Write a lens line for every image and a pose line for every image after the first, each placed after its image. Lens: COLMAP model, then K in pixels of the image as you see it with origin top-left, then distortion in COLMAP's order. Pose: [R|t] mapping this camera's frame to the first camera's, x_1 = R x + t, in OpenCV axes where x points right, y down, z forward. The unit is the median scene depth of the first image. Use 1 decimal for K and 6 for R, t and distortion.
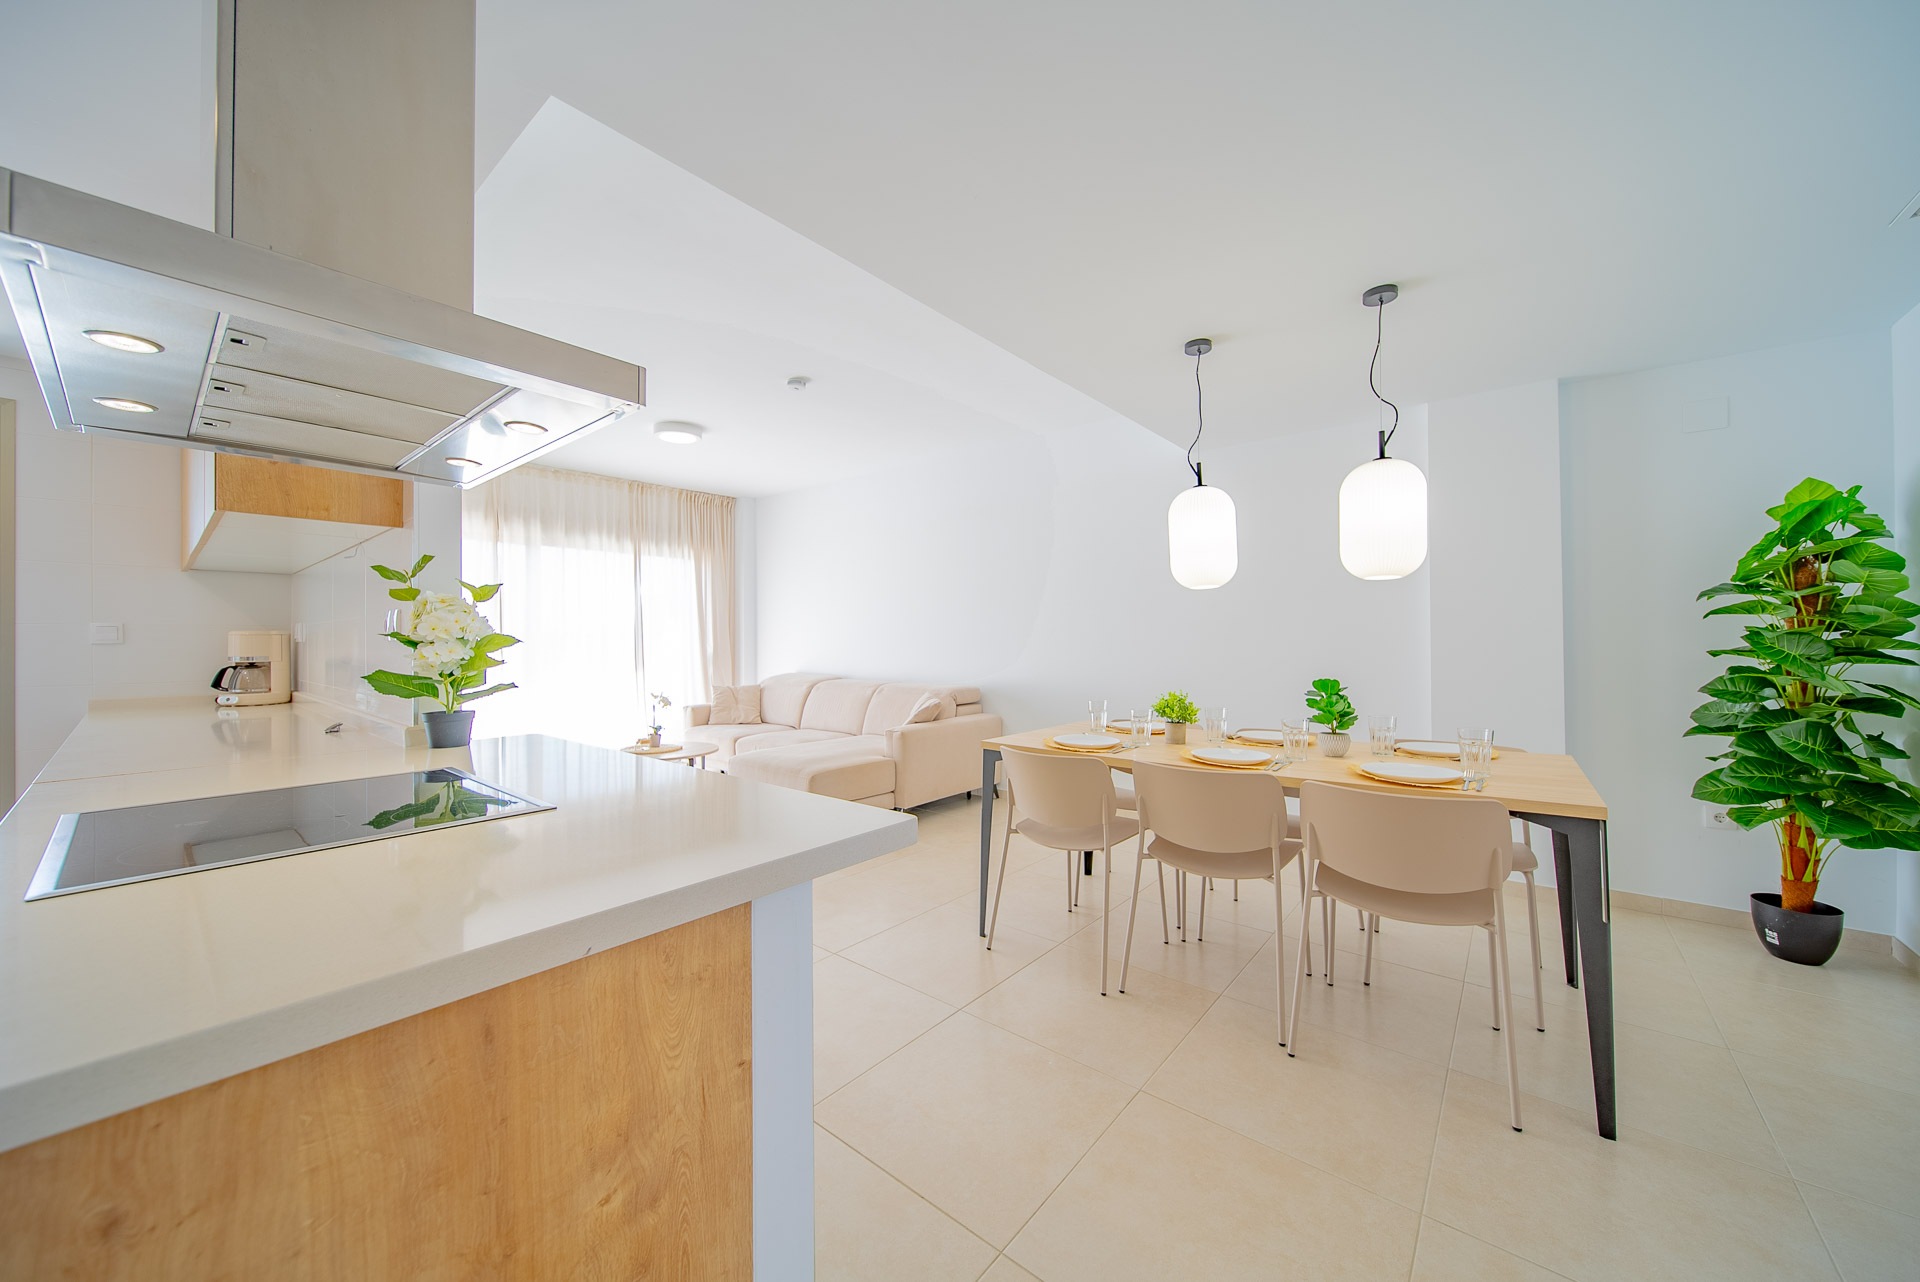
lens RADIAL K [[680.0, 0, 961.0], [0, 680.0, 638.8], [0, 0, 1]] dist [-0.001893, -0.000789]
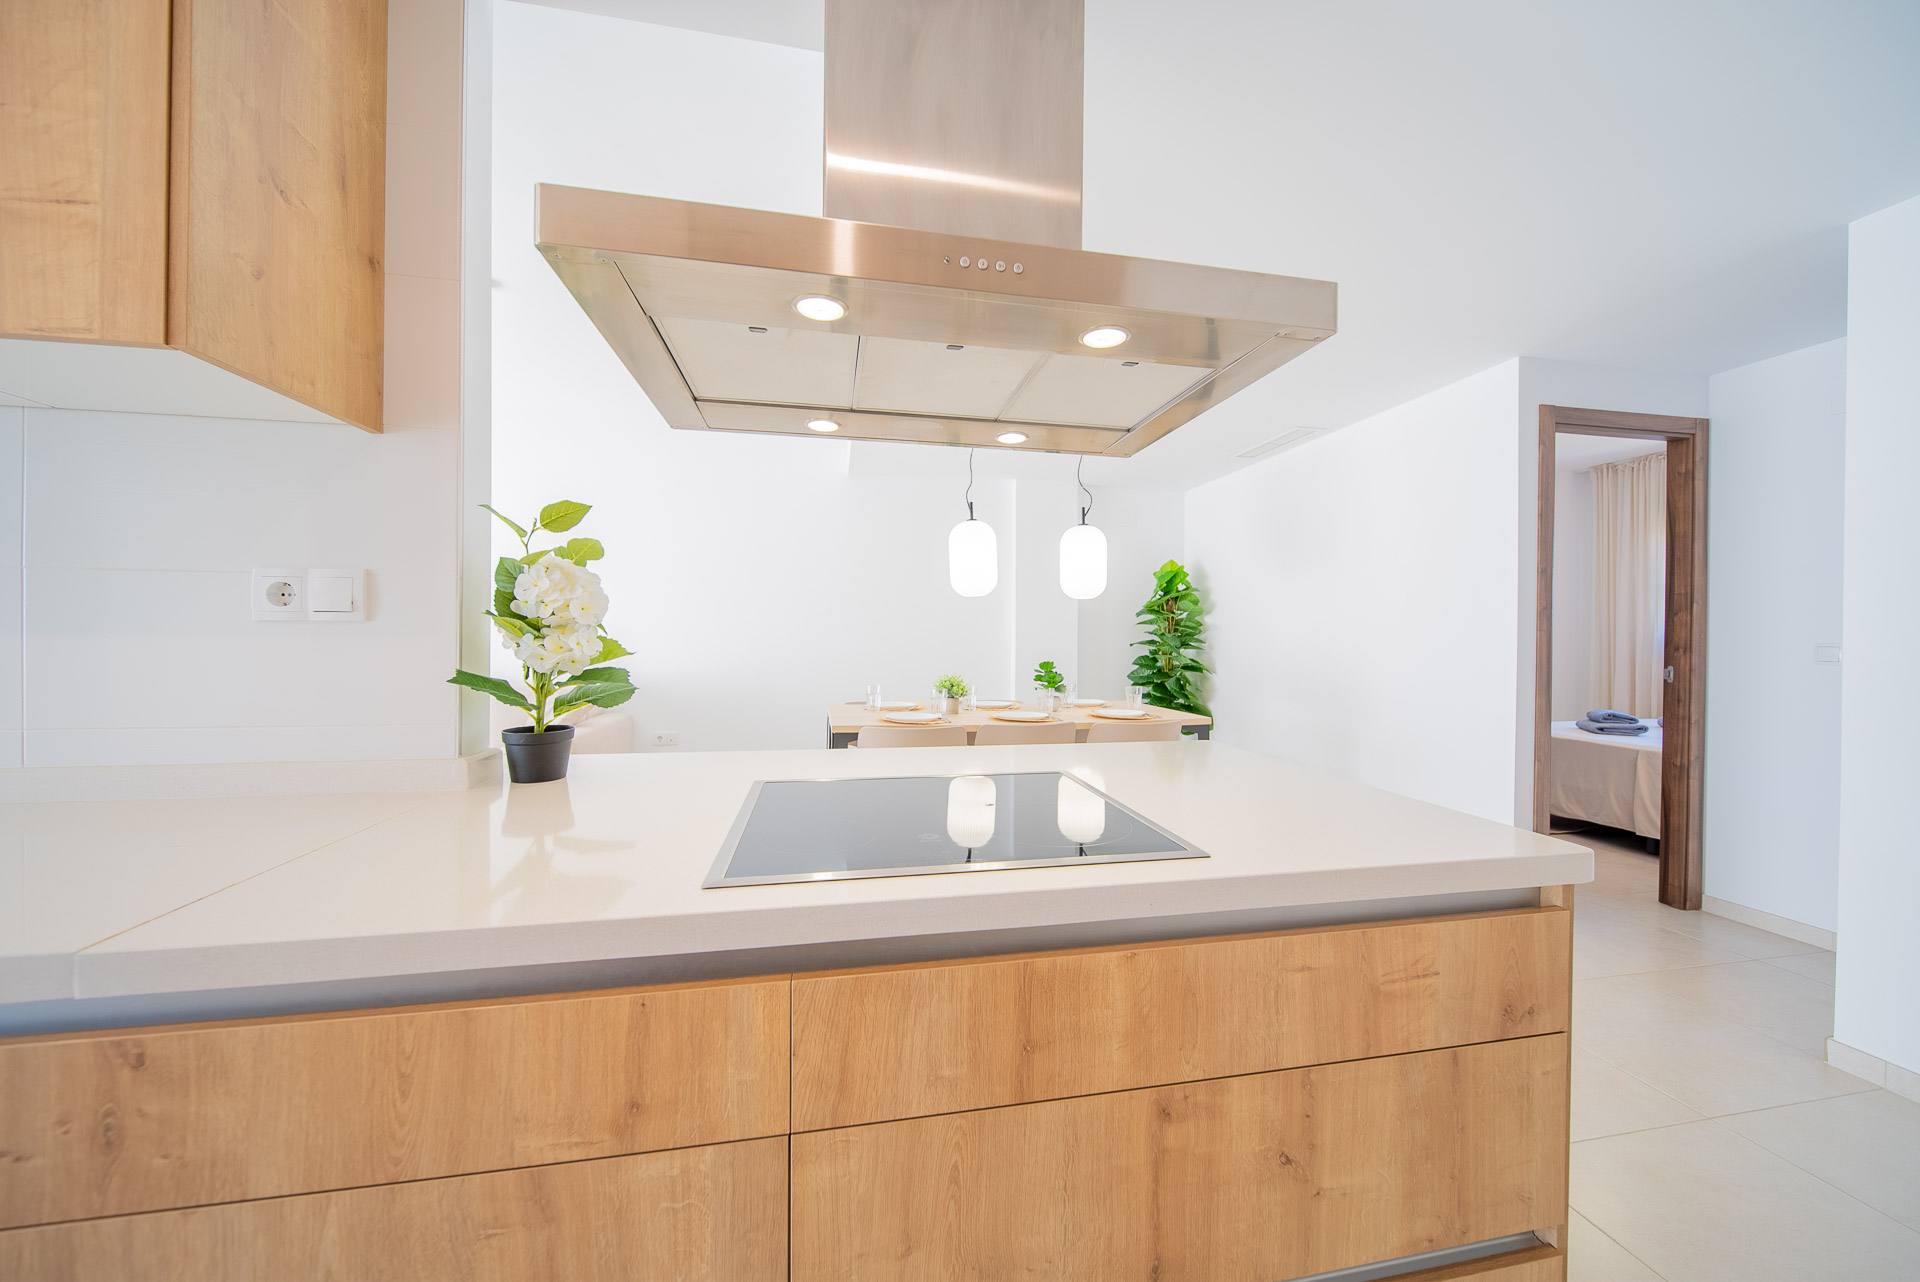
lens RADIAL K [[680.0, 0, 961.0], [0, 680.0, 638.8], [0, 0, 1]] dist [-0.001893, -0.000789]
pose [[0.635080, 0.007095, 0.772414, -0.691811], [-0.012524, 0.999921, 0.001113, 0.008239], [-0.772345, -0.010381, 0.635119, 0.162734]]
